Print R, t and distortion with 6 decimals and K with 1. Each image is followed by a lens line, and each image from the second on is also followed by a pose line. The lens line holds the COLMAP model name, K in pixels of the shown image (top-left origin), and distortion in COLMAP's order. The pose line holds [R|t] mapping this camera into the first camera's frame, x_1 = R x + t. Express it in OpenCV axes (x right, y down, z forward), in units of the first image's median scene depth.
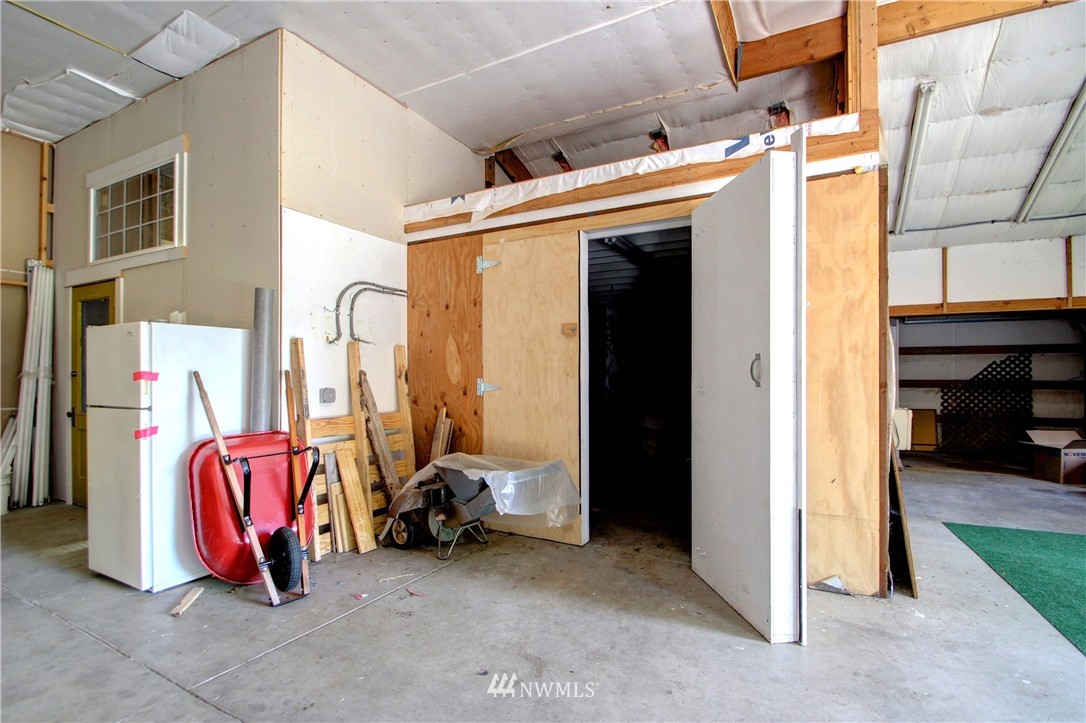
lens RADIAL K [[508.8, 0, 547.7], [0, 508.8, 370.4], [0, 0, 1]] dist [0.003658, -0.010973]
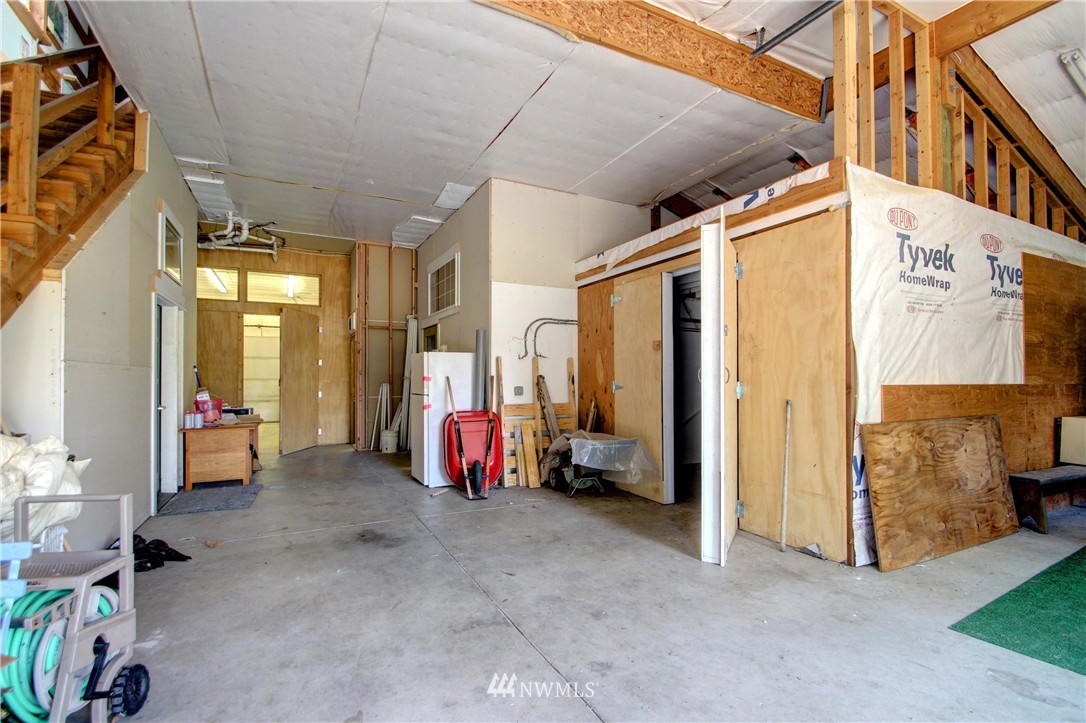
lens RADIAL K [[508.8, 0, 537.2], [0, 508.8, 368.2], [0, 0, 1]] dist [0.003658, -0.010973]
pose [[0.812924, -0.011964, -0.582247, 0.708233], [0.005733, 0.999905, -0.012543, -0.004078], [0.582342, 0.006859, 0.812915, -0.367610]]
